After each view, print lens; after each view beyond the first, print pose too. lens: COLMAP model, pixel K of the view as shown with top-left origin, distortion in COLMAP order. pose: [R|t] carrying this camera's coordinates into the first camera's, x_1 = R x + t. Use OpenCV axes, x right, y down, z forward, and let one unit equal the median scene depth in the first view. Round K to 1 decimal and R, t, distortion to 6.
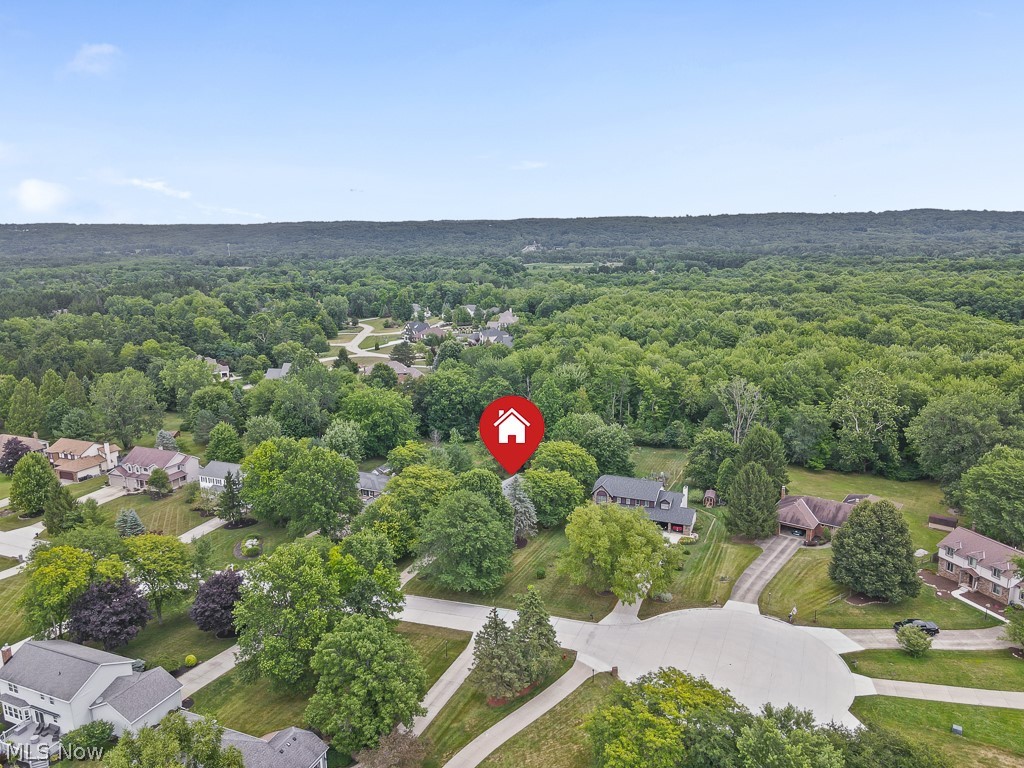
lens RADIAL K [[745.0, 0, 514.9], [0, 745.0, 387.1], [0, 0, 1]] dist [0.014397, 0.003272]
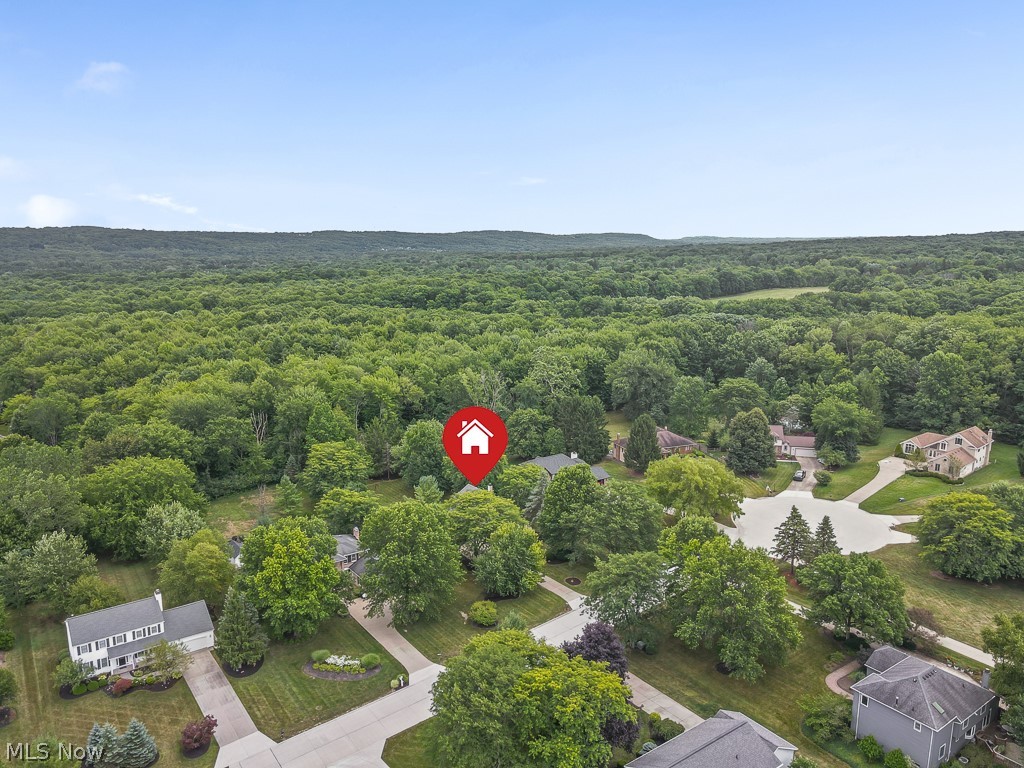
lens RADIAL K [[745.0, 0, 509.9], [0, 745.0, 383.8], [0, 0, 1]] dist [0.014397, 0.003272]
pose [[0.521873, -0.152300, 0.839317, -0.614659], [0.174845, 0.982140, 0.069501, -0.057700], [-0.834912, 0.110480, 0.539181, 0.320625]]
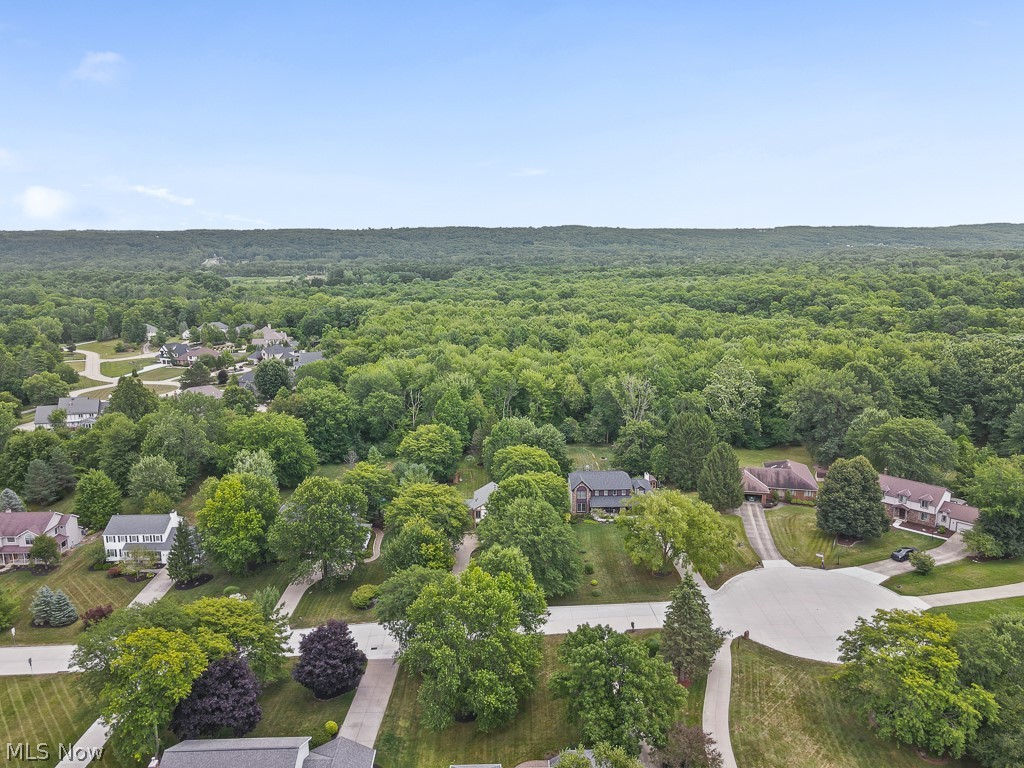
lens RADIAL K [[745.0, 0, 511.7], [0, 745.0, 383.2], [0, 0, 1]] dist [0.014397, 0.003272]
pose [[0.913298, -0.073025, 0.400693, -0.286887], [0.081555, 0.996660, -0.004250, -0.006826], [-0.399044, 0.036560, 0.916203, 0.053898]]
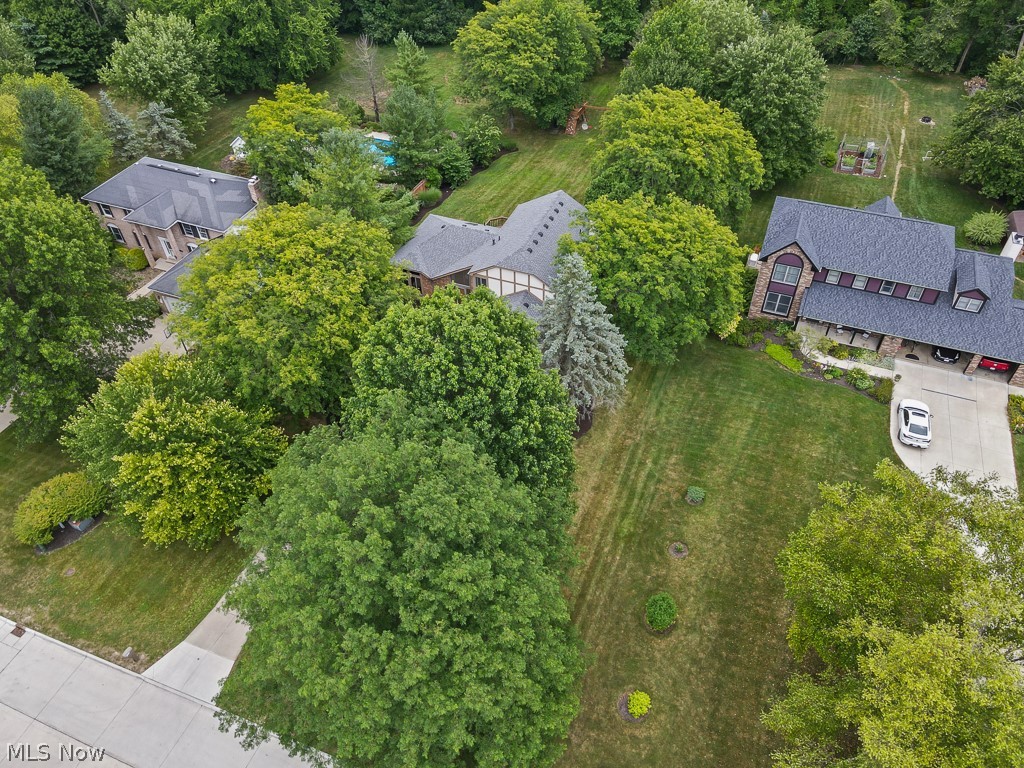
lens RADIAL K [[745.0, 0, 515.3], [0, 745.0, 383.0], [0, 0, 1]] dist [0.014397, 0.003272]
pose [[0.999884, -0.015067, 0.002441, -0.017378], [0.011460, 0.846724, 0.531909, -0.004624], [-0.010081, -0.531819, 0.846798, 0.487444]]
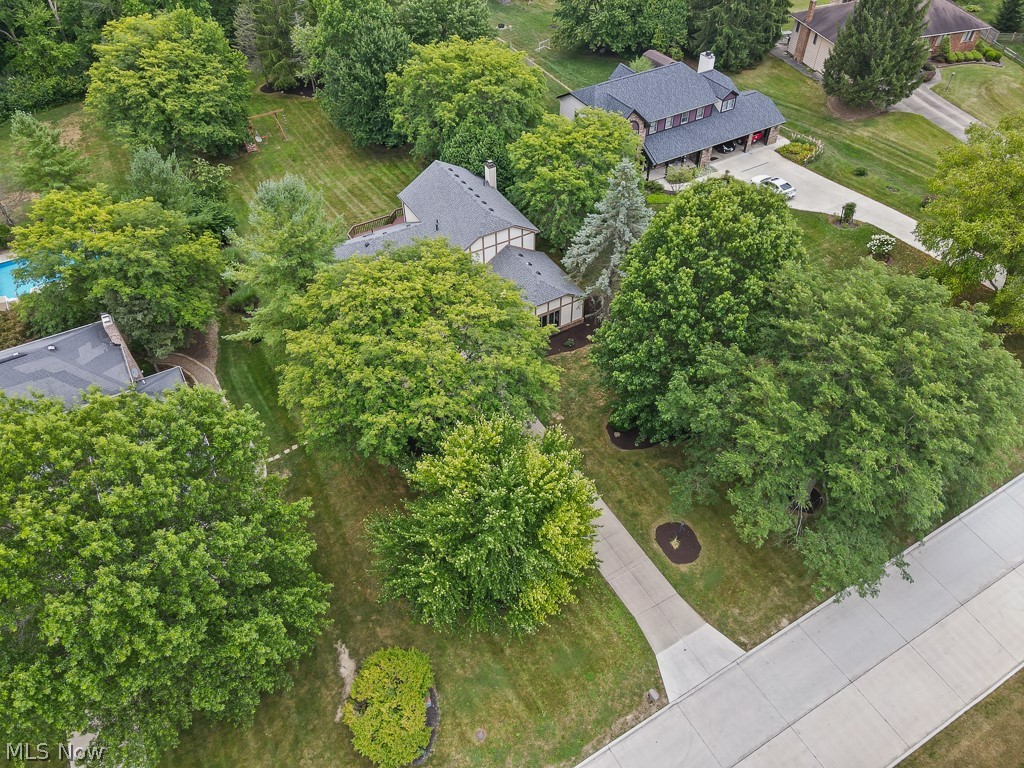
lens RADIAL K [[745.0, 0, 507.9], [0, 745.0, 384.6], [0, 0, 1]] dist [0.014397, 0.003272]
pose [[0.613181, -0.563241, 0.553867, -0.204115], [0.174269, 0.780326, 0.600602, -0.017036], [-0.770480, -0.271756, 0.576636, 0.561643]]
